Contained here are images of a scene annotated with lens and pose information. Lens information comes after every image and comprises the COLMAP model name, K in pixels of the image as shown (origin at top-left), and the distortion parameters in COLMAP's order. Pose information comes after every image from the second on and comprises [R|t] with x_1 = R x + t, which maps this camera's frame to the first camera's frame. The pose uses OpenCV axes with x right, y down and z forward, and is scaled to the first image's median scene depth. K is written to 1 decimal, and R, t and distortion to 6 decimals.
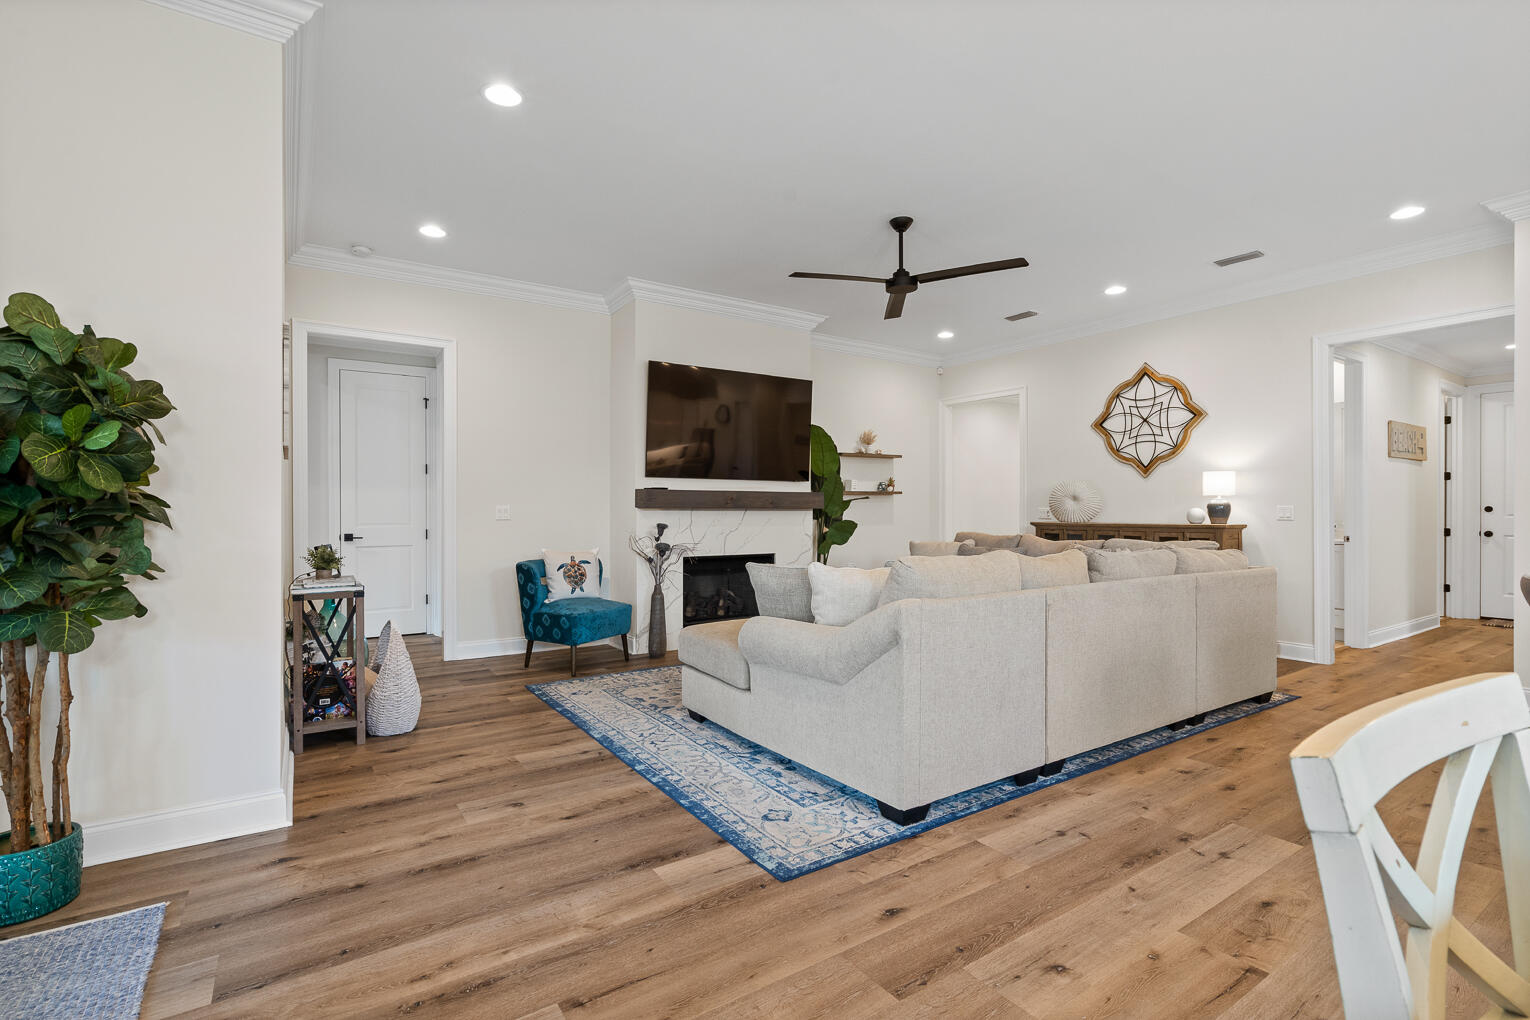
lens RADIAL K [[703.3, 0, 759.3], [0, 703.3, 514.2], [0, 0, 1]] dist [-0.007389, 0.000590]
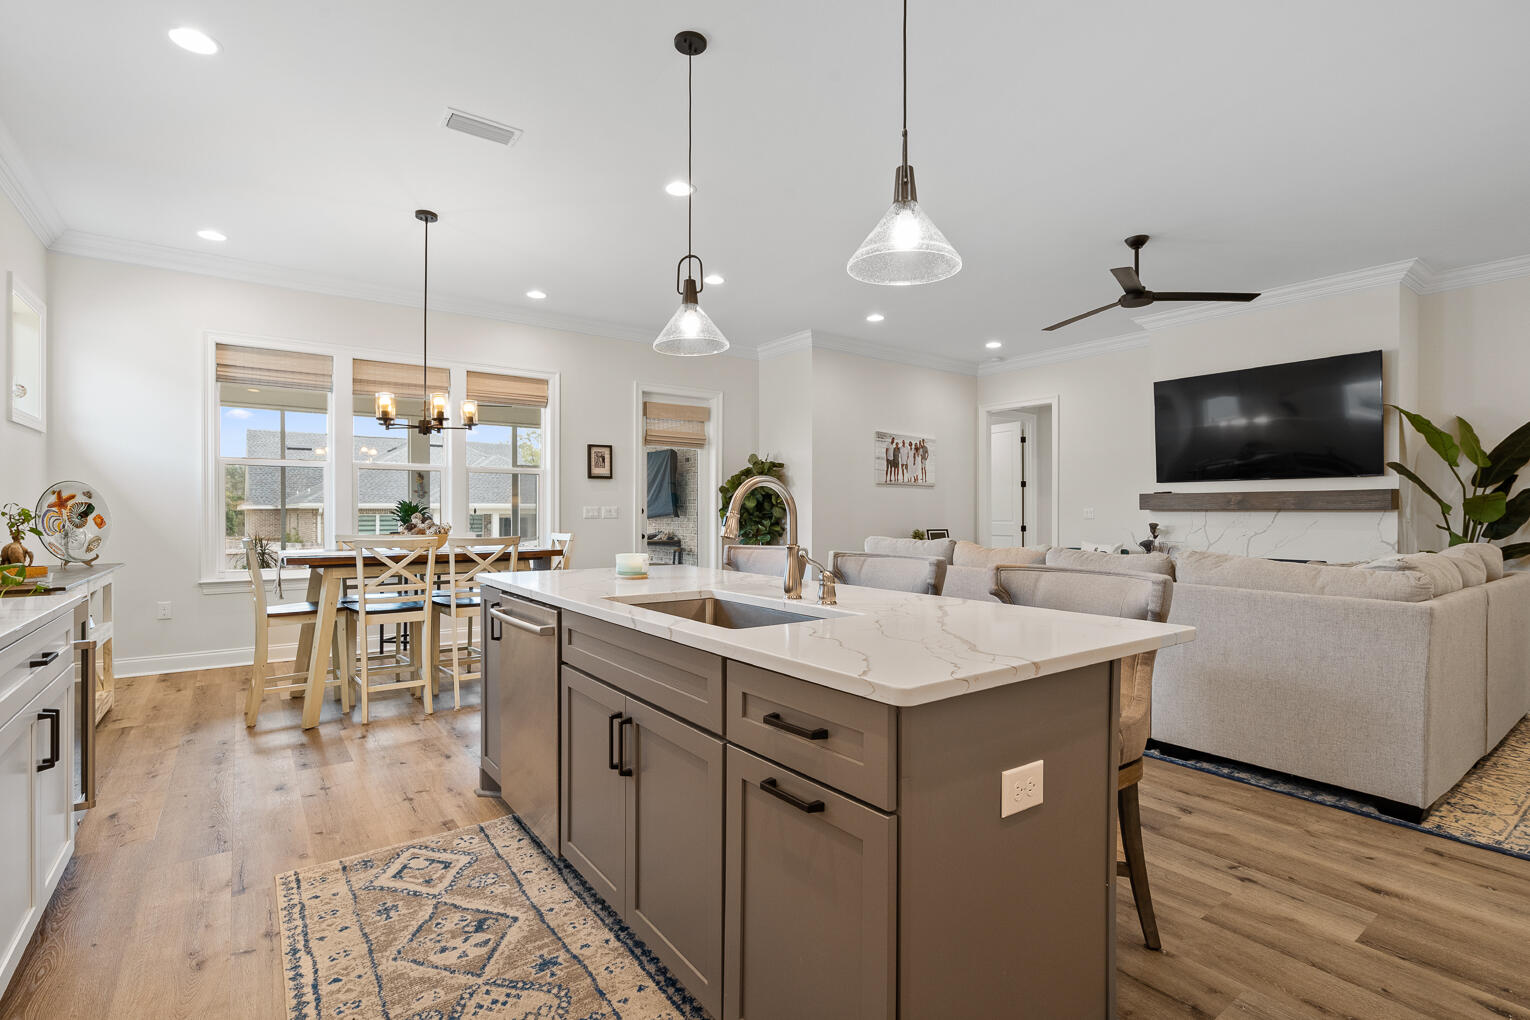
lens RADIAL K [[714.1, 0, 760.1], [0, 714.1, 513.5], [0, 0, 1]] dist [-0.005634, 0.001286]
pose [[0.048518, 0.001463, -0.998821, 0.967534], [-0.007226, 0.999973, 0.001114, 0.000779], [0.998796, 0.007164, 0.048527, 0.292640]]
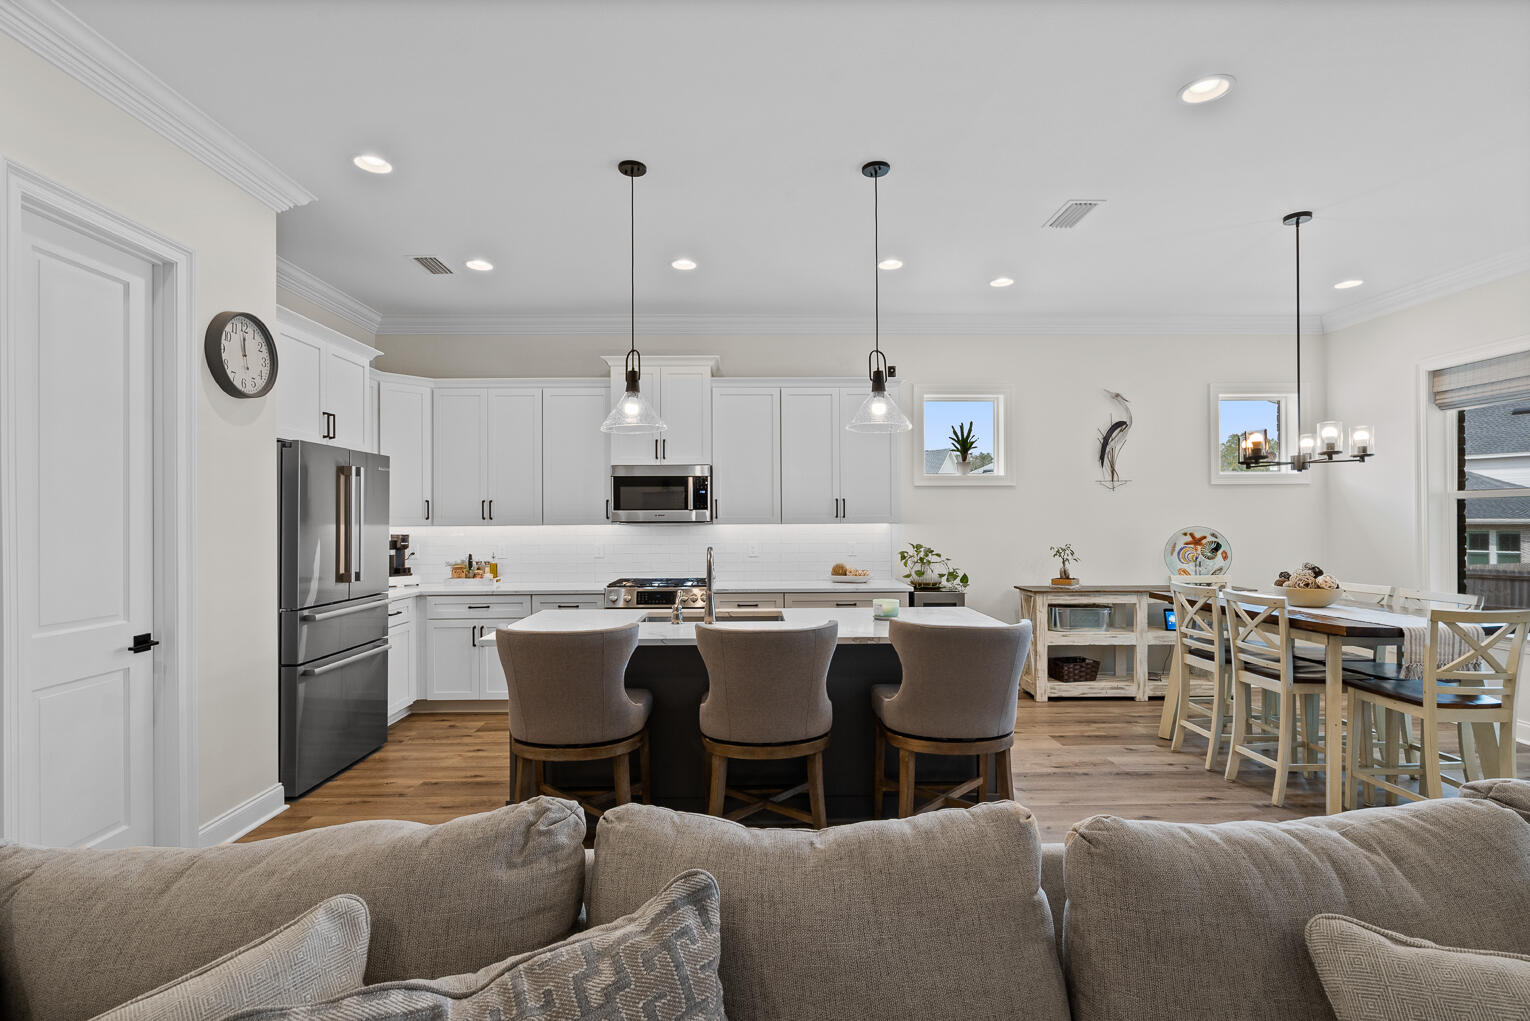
lens RADIAL K [[714.1, 0, 760.1], [0, 714.1, 514.0], [0, 0, 1]] dist [-0.005634, 0.001286]
pose [[-0.843400, 0.008794, 0.537215, 0.251512], [0.008099, 0.999961, -0.003654, -0.042048], [-0.537226, 0.001269, -0.843438, 0.797974]]
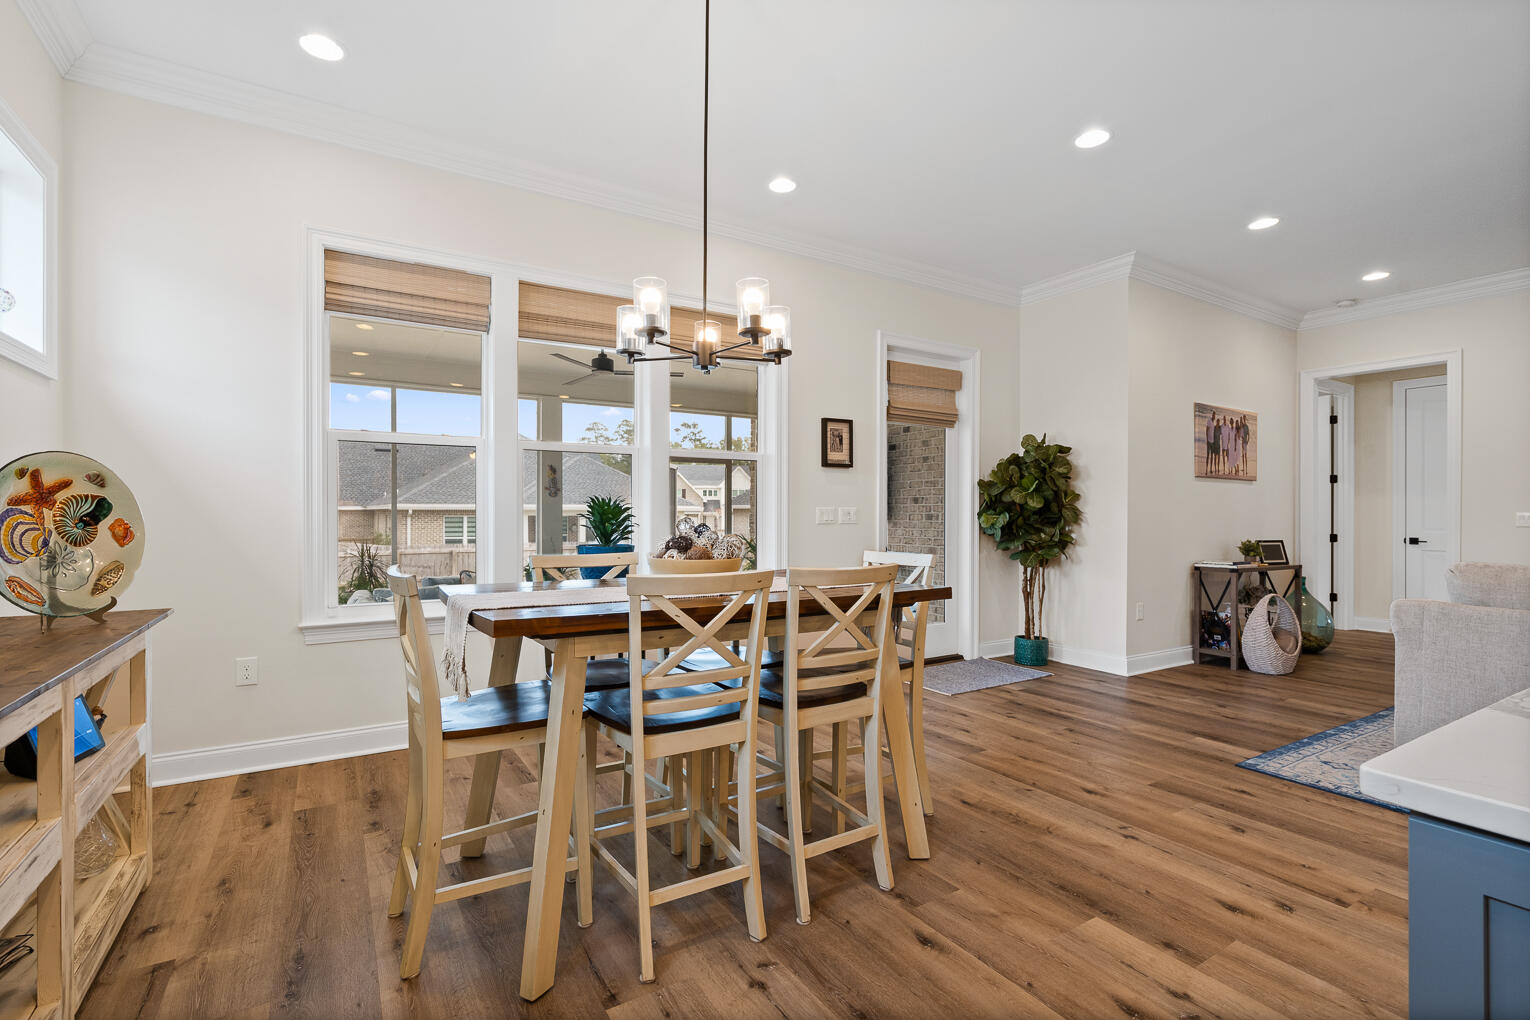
lens RADIAL K [[702.5, 0, 757.2], [0, 702.5, 517.0], [0, 0, 1]] dist [-0.008905, 0.003266]
pose [[-0.031612, 0.003757, -0.999493, 0.583365], [-0.010054, 0.999941, 0.004077, 0.001512], [0.999450, 0.010178, -0.031572, 0.012580]]
